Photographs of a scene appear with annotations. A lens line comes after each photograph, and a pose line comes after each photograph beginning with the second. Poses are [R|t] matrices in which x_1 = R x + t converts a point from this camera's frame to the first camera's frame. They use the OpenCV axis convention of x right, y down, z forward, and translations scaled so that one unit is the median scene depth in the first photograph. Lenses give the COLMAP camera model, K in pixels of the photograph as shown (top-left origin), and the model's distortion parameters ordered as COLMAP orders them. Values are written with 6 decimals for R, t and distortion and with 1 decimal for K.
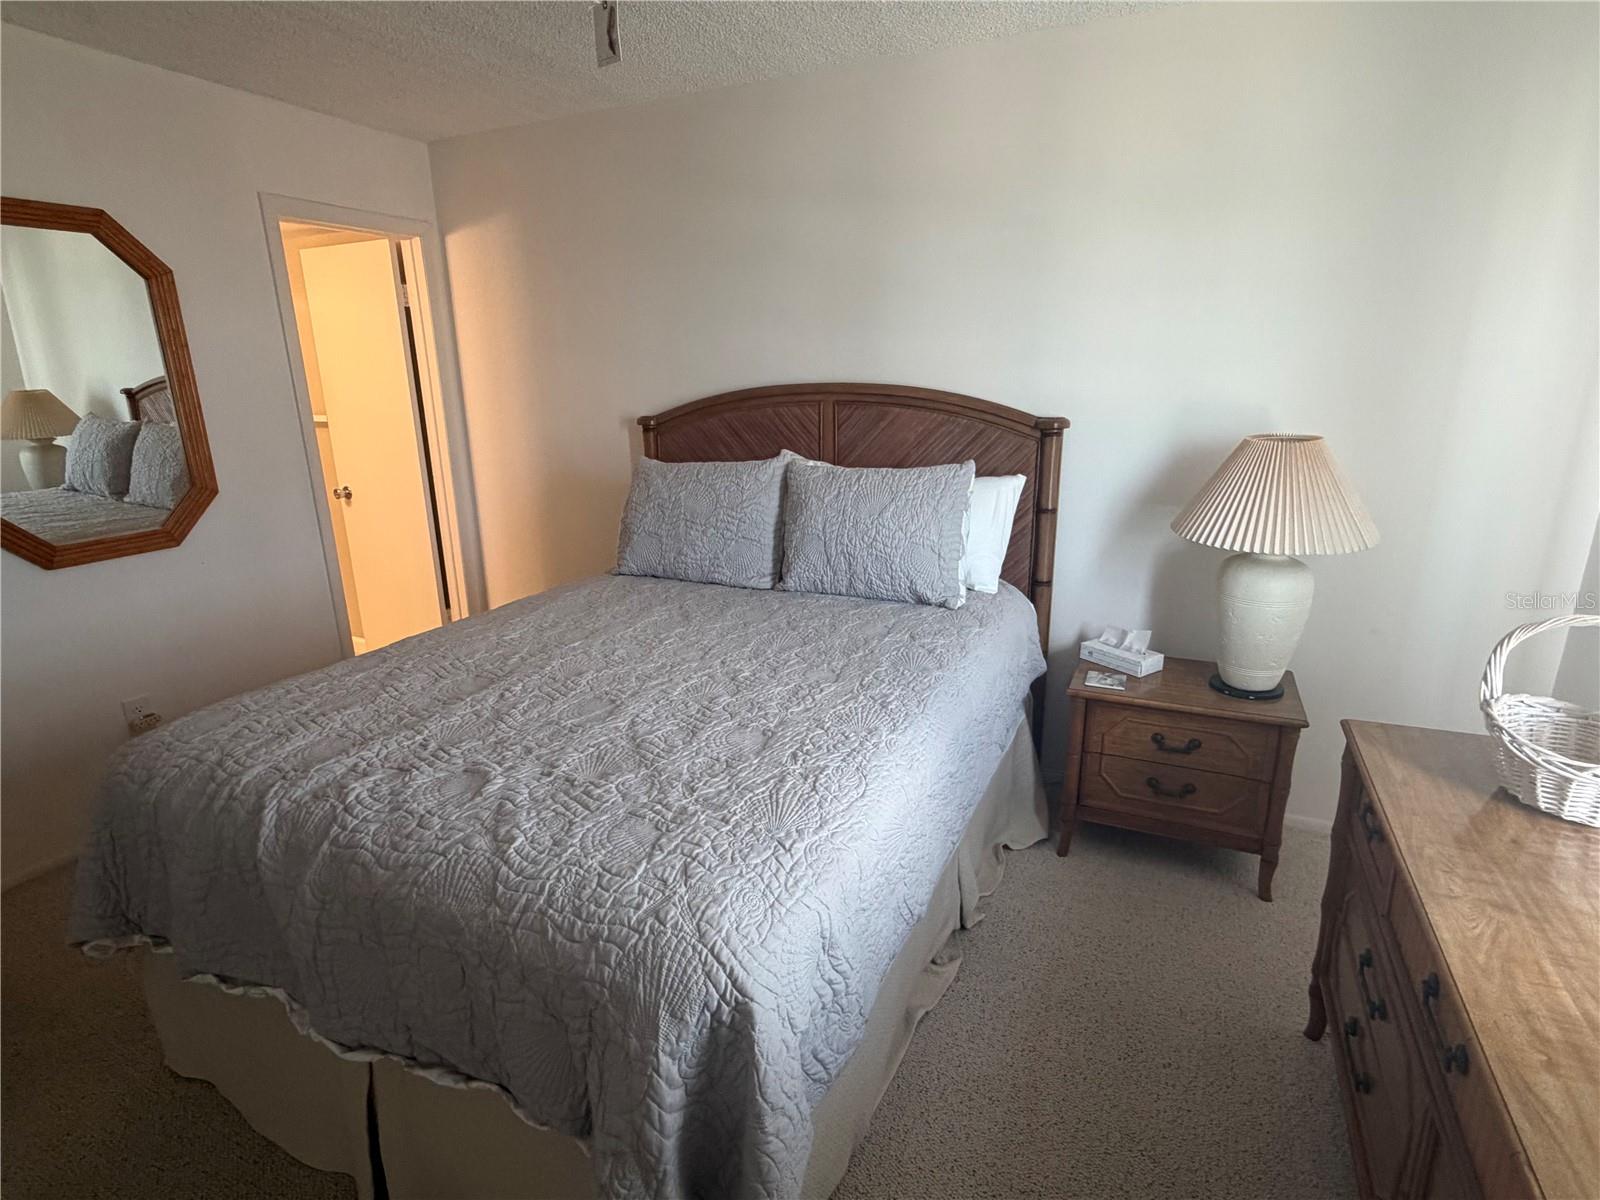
lens RADIAL K [[813.3, 0, 804.0], [0, 813.3, 600.8], [0, 0, 1]] dist [-0.003122, -0.000363]
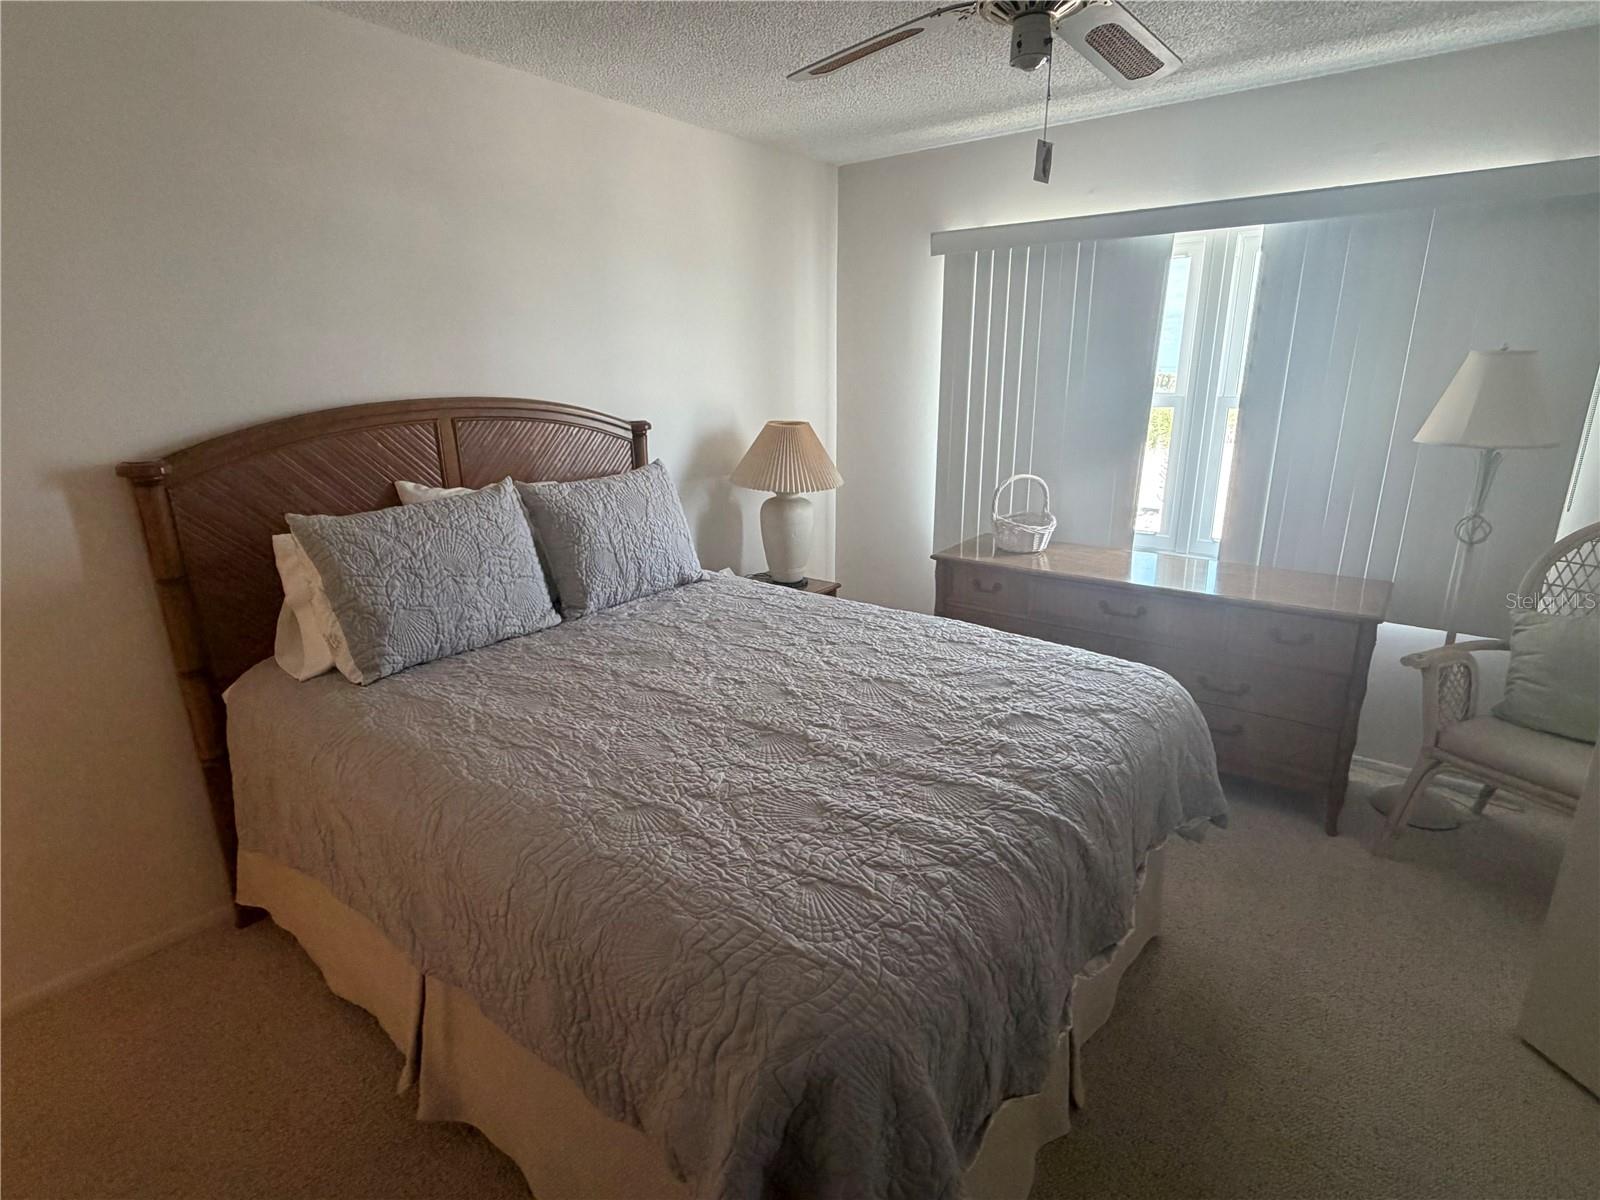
lens RADIAL K [[813.3, 0, 801.8], [0, 813.3, 604.3], [0, 0, 1]] dist [-0.003122, -0.000363]
pose [[0.194144, -0.261066, 0.945596, -0.841715], [0.270886, 0.940724, 0.204104, -0.146604], [-0.942830, 0.216523, 0.253356, 0.512891]]
